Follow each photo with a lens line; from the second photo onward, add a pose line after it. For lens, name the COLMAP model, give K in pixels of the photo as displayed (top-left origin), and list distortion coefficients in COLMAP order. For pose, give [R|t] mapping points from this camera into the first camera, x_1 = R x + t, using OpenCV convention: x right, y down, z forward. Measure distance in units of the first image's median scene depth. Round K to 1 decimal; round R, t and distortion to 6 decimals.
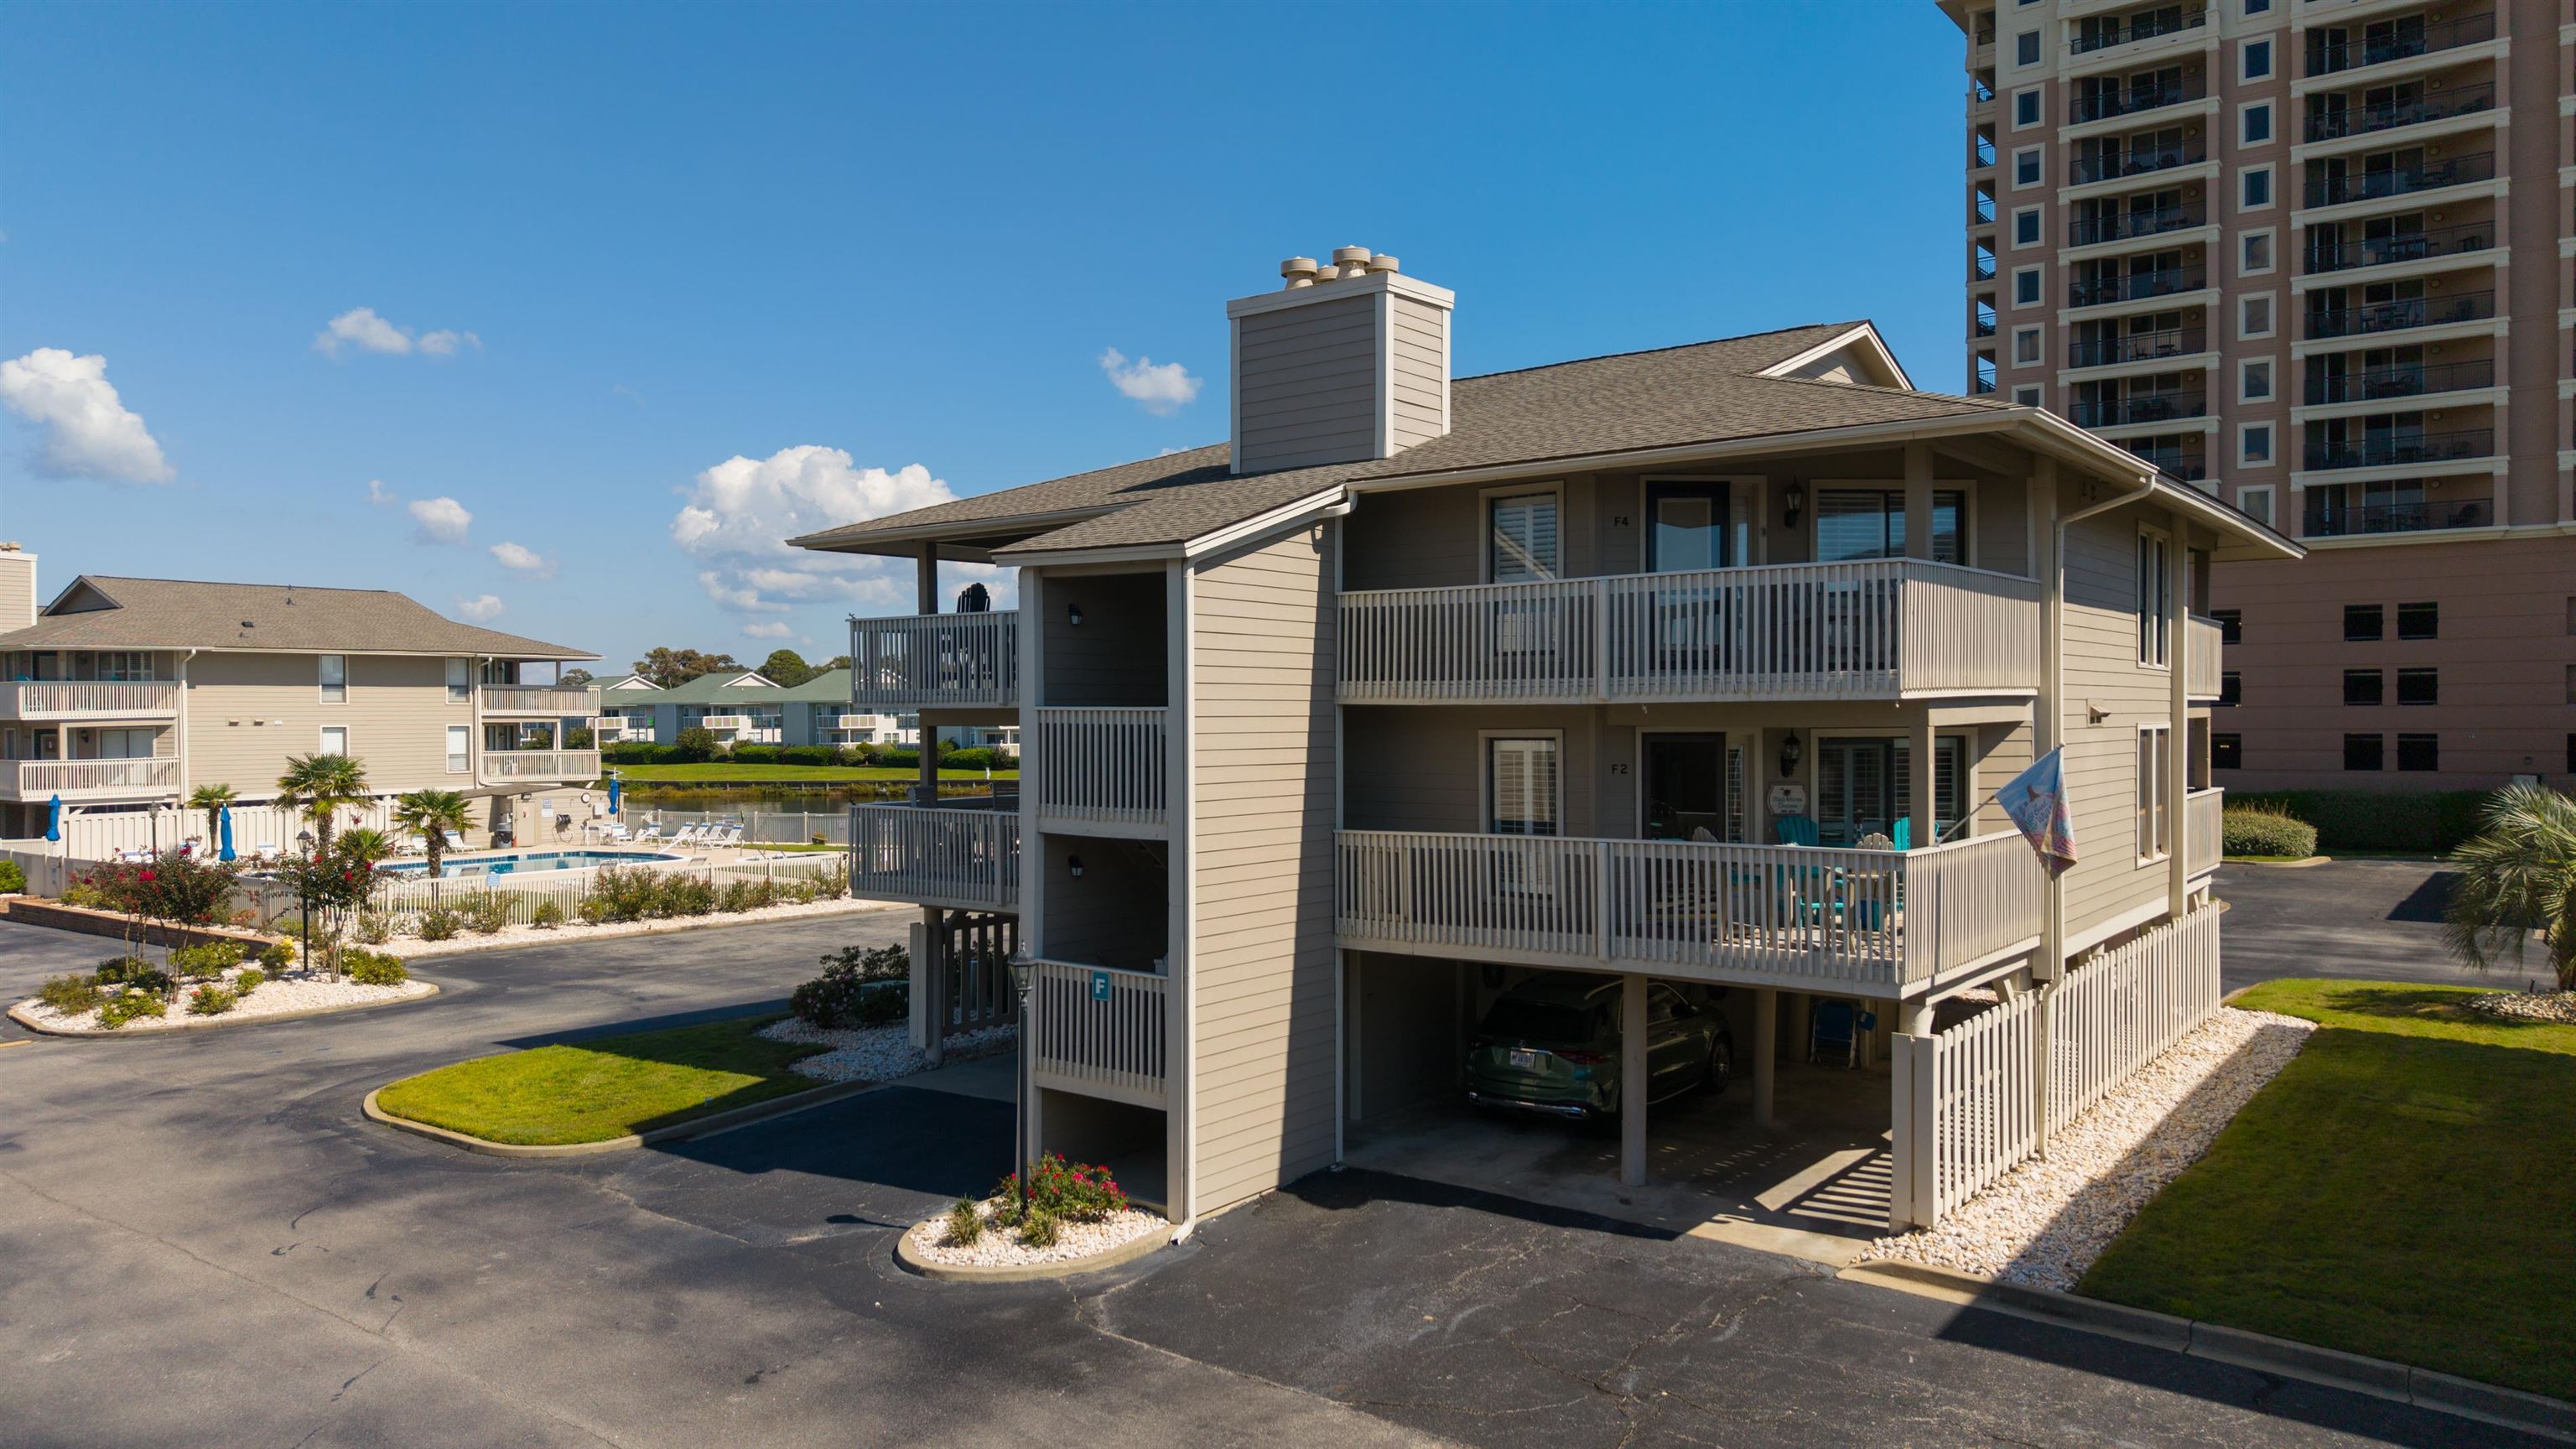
lens RADIAL K [[1761.5, 0, 1331.3], [0, 1761.5, 721.8], [0, 0, 1]] dist [0.047769, -0.060787]
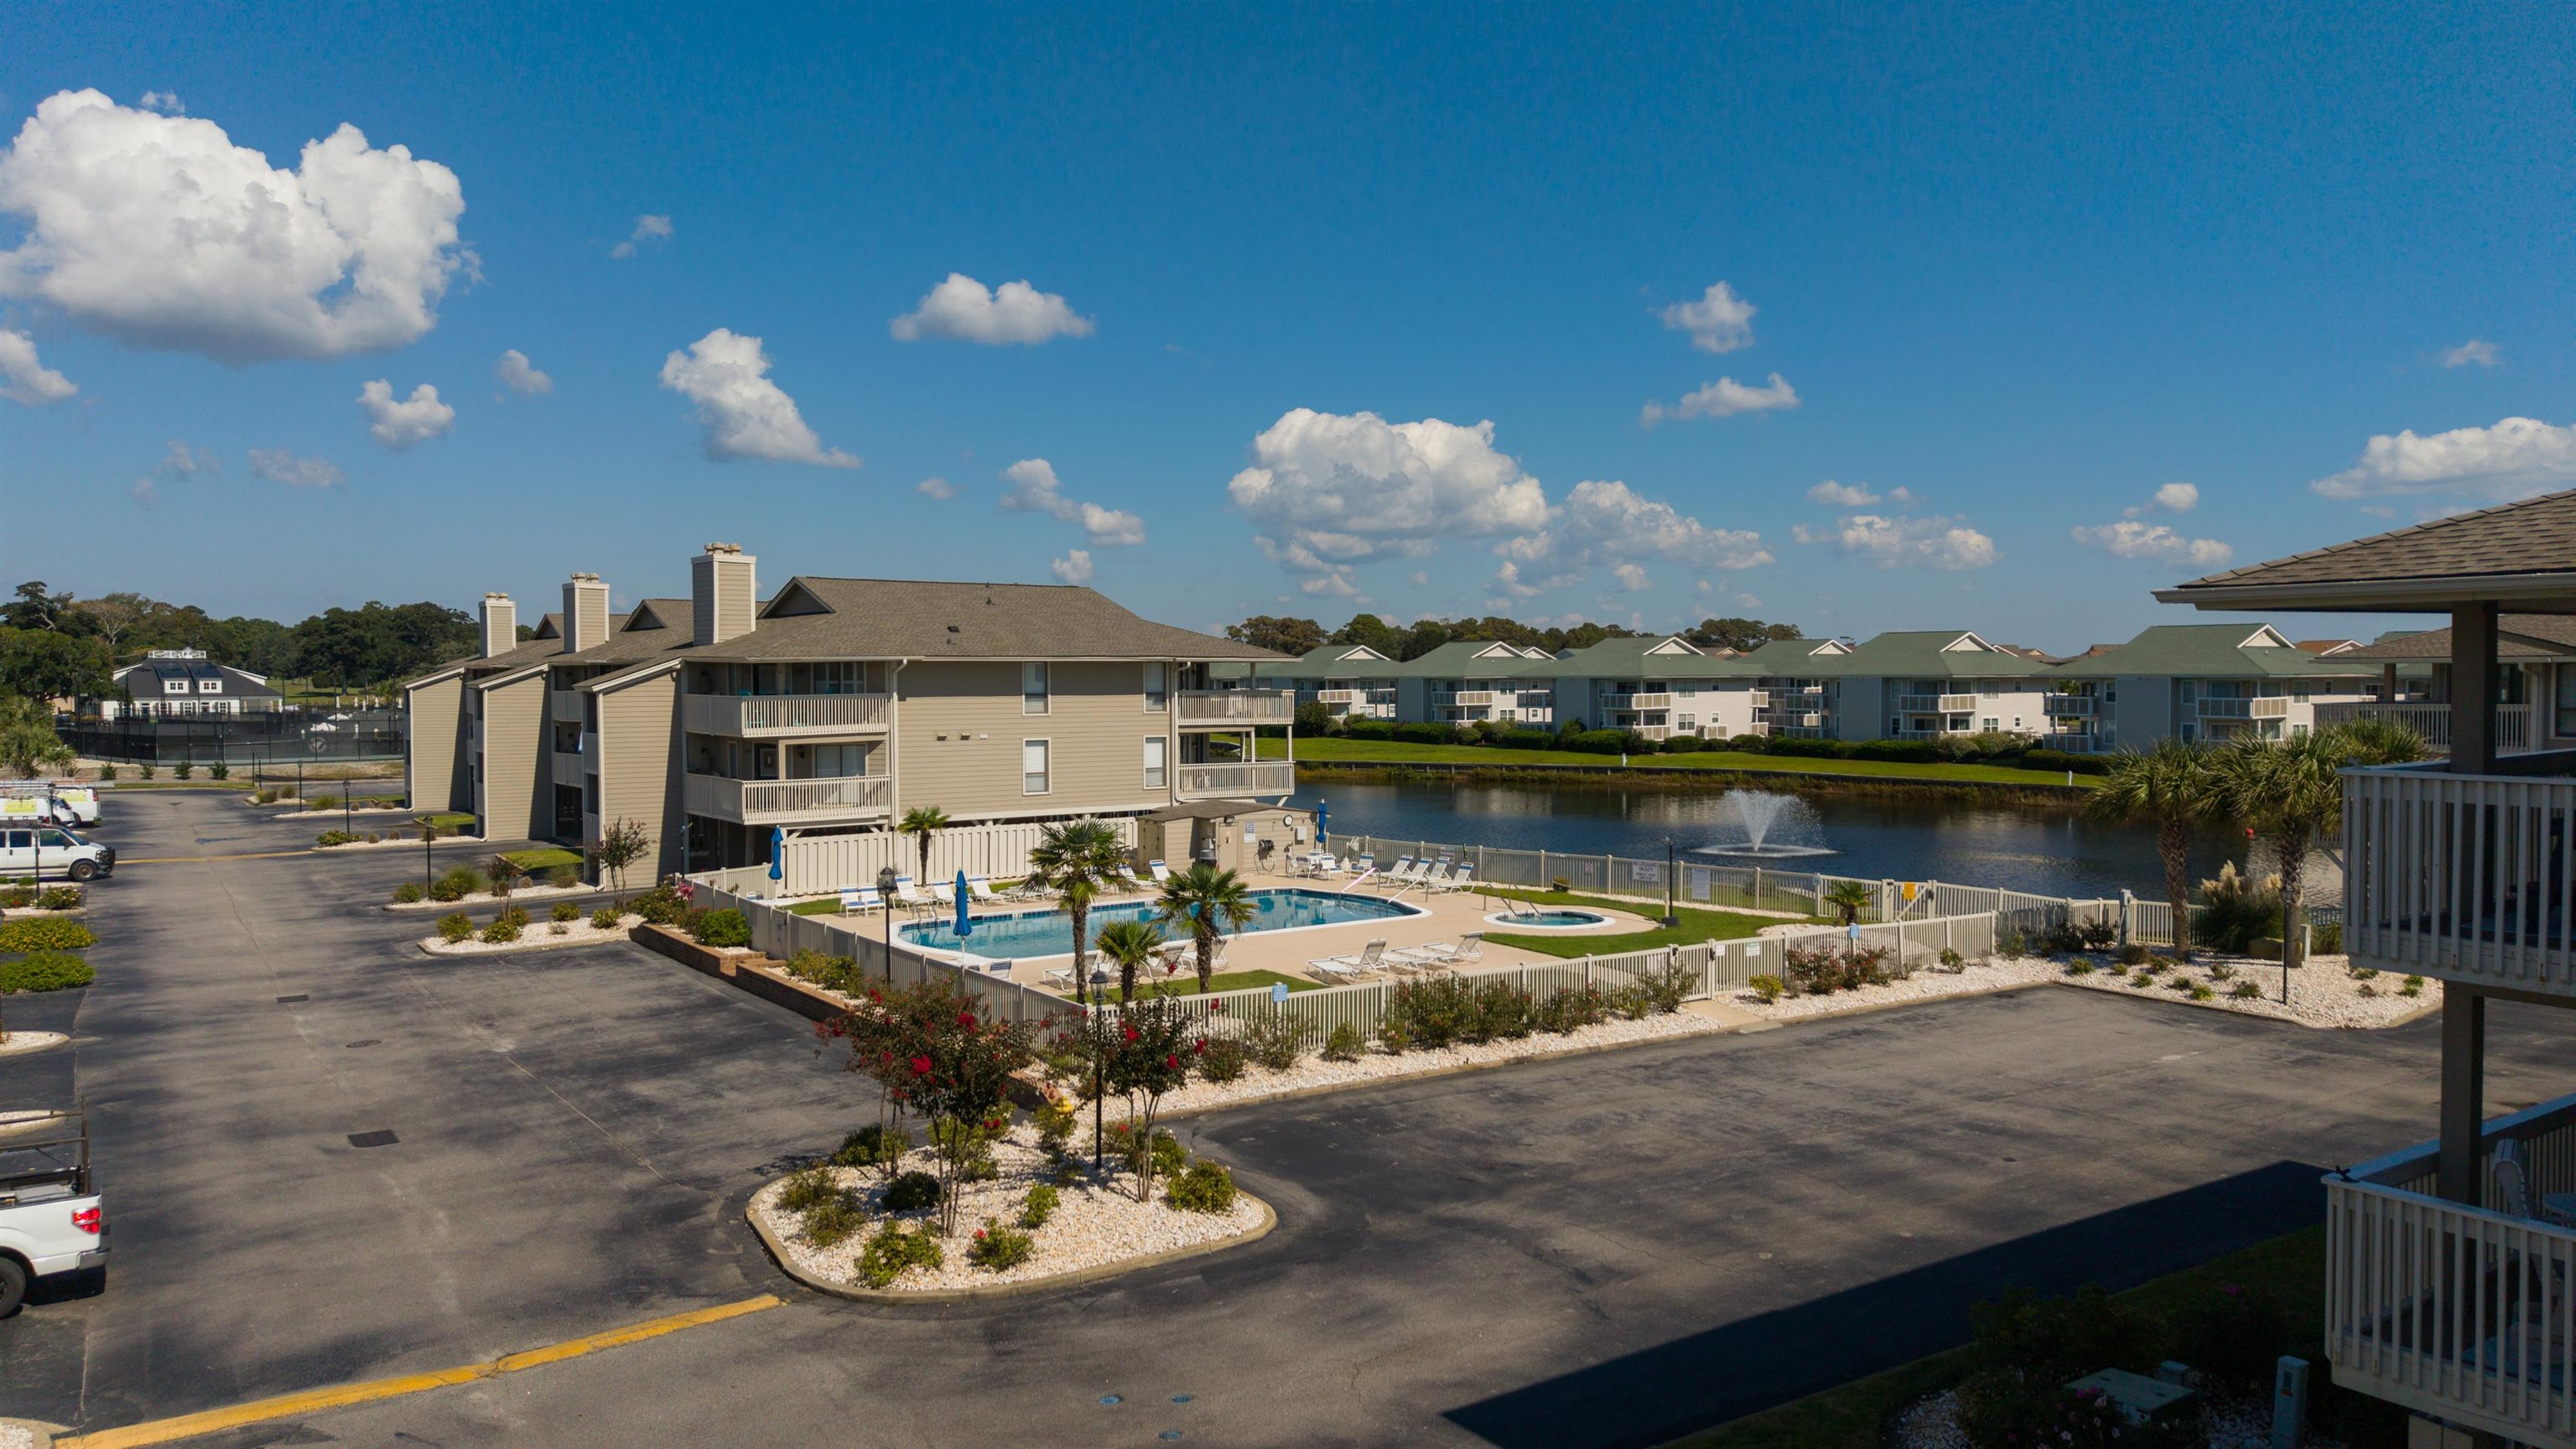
lens RADIAL K [[1761.5, 0, 1311.2], [0, 1761.5, 714.1], [0, 0, 1]] dist [0.047769, -0.060787]
pose [[0.949799, 0.009794, -0.312709, -0.144743], [-0.003346, 0.999771, 0.021149, -0.029924], [0.312844, -0.019041, 0.949614, 0.186580]]
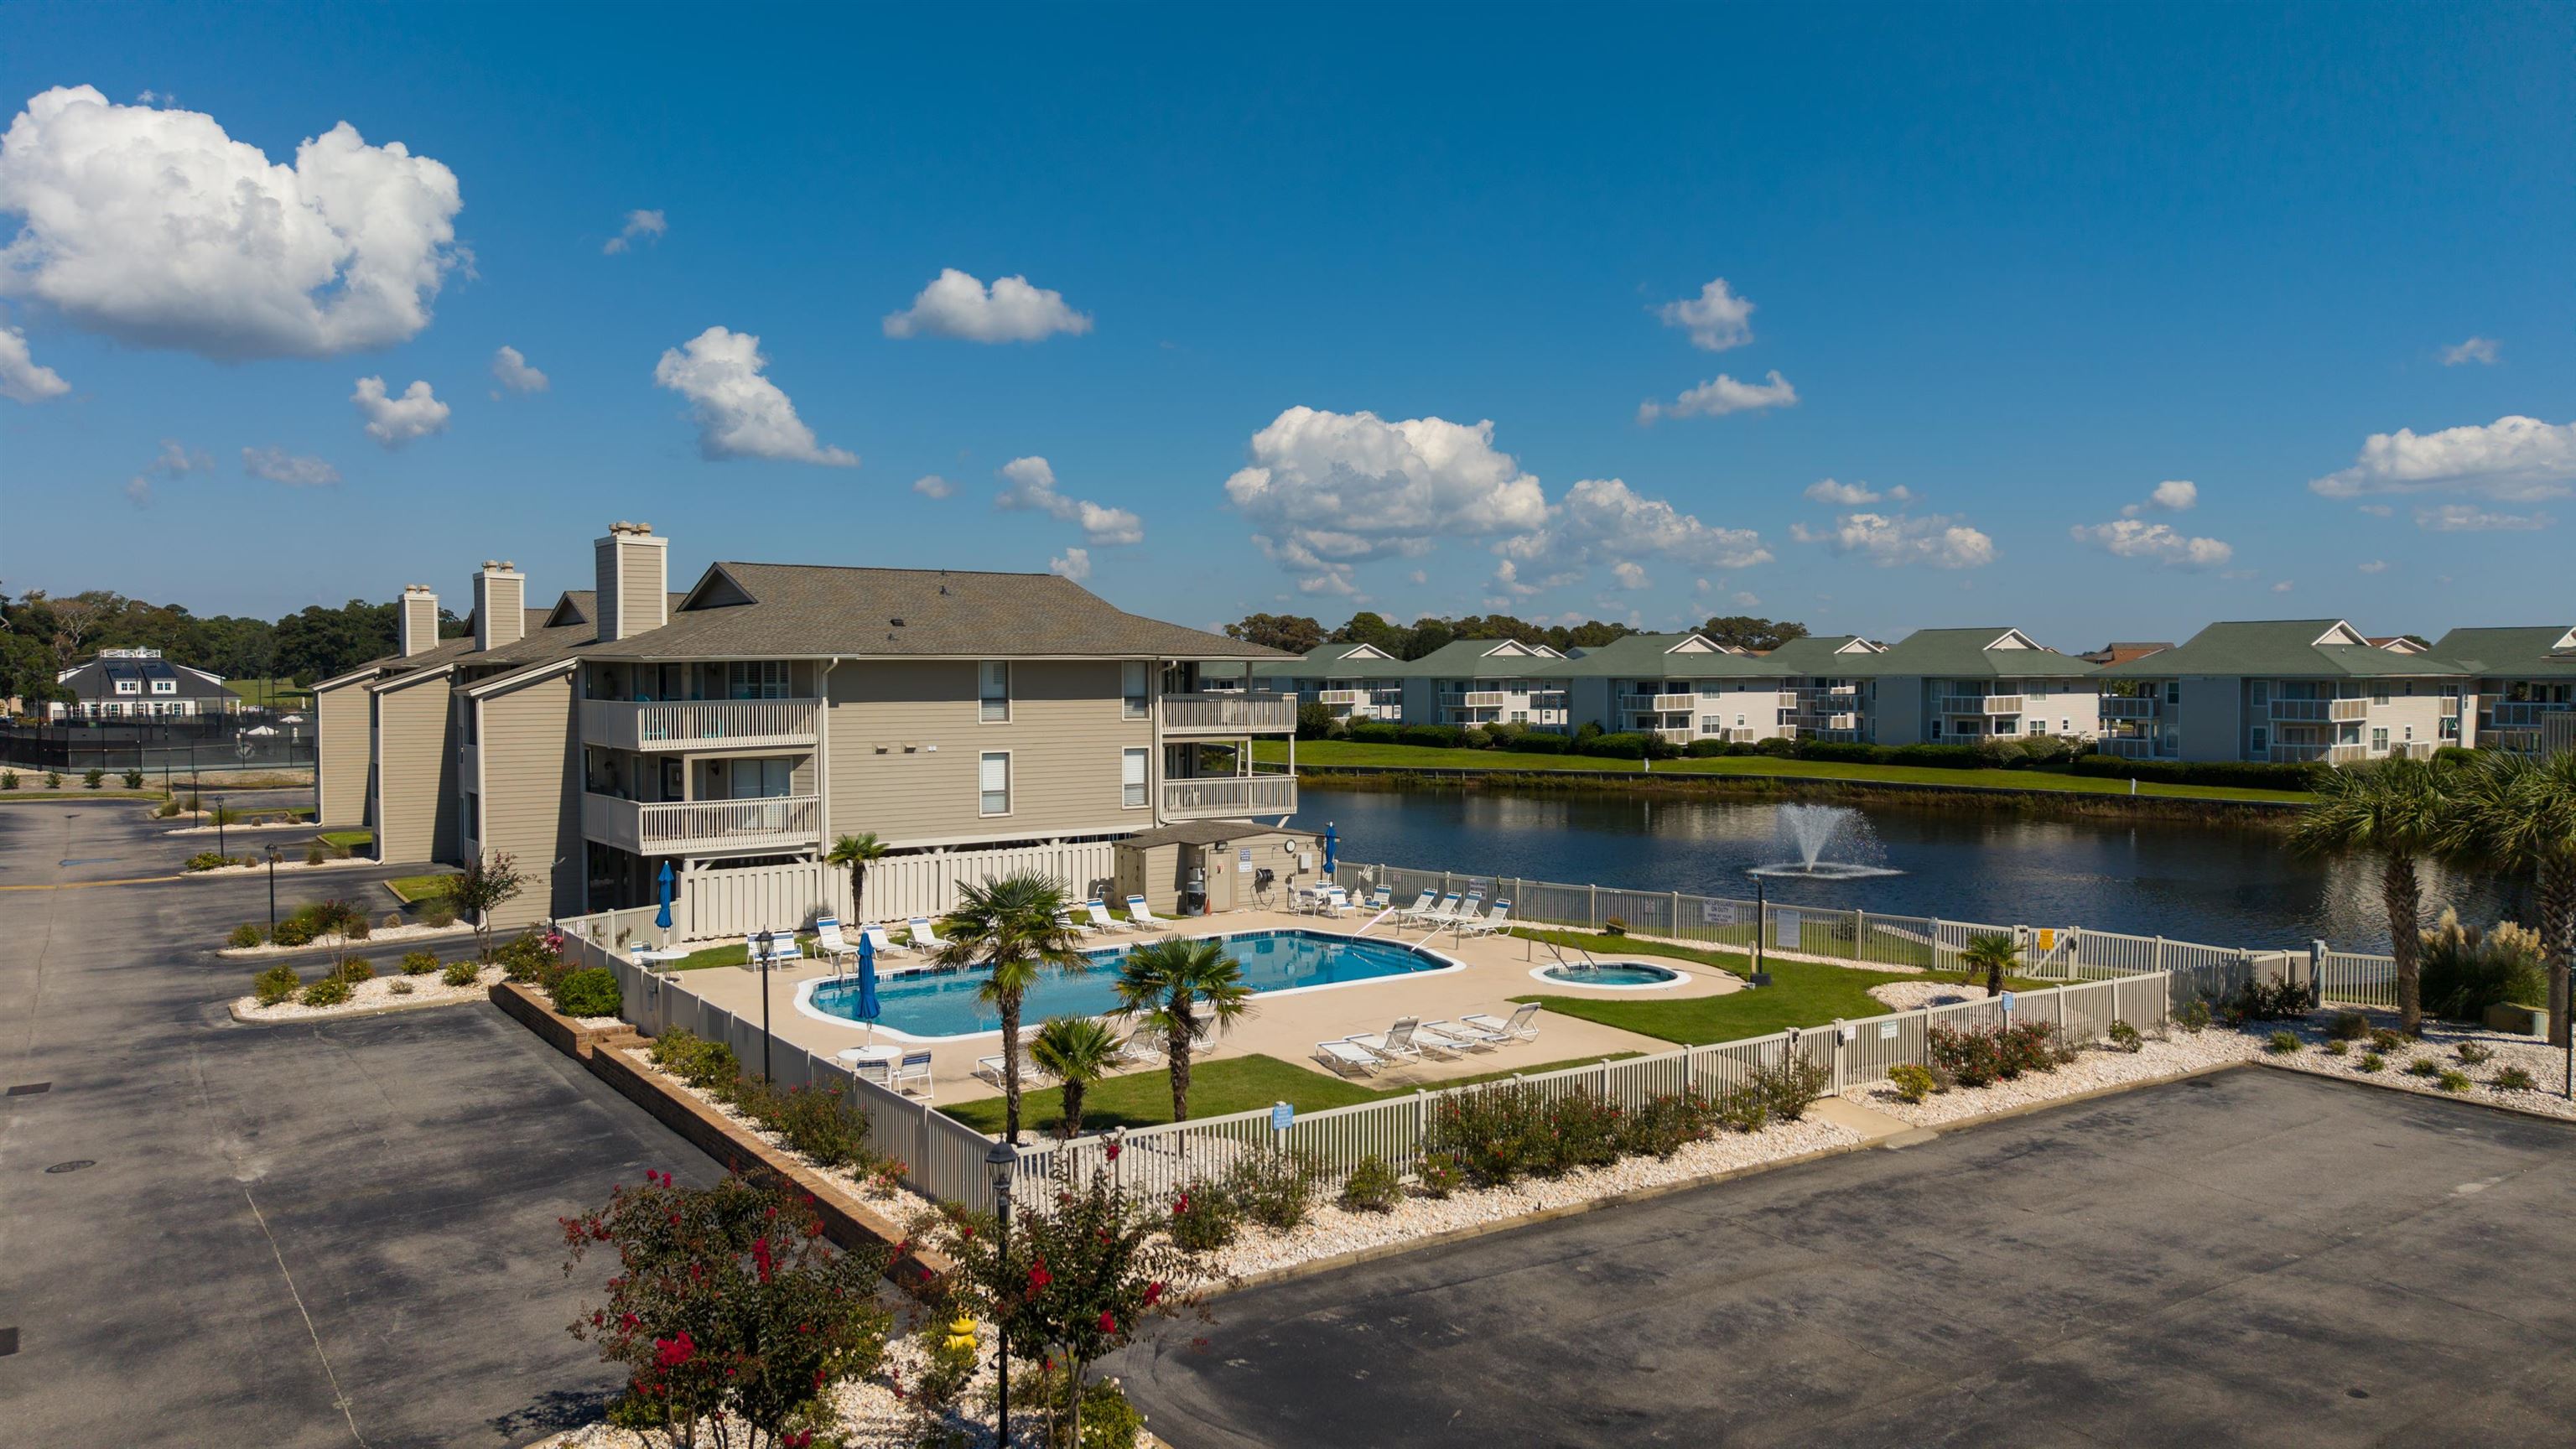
lens RADIAL K [[1761.5, 0, 1310.3], [0, 1761.5, 709.5], [0, 0, 1]] dist [0.047769, -0.060787]
pose [[0.949892, 0.008843, -0.312455, -0.189006], [-0.002995, 0.999811, 0.019189, -0.031141], [0.312565, -0.017292, 0.949739, 0.310666]]
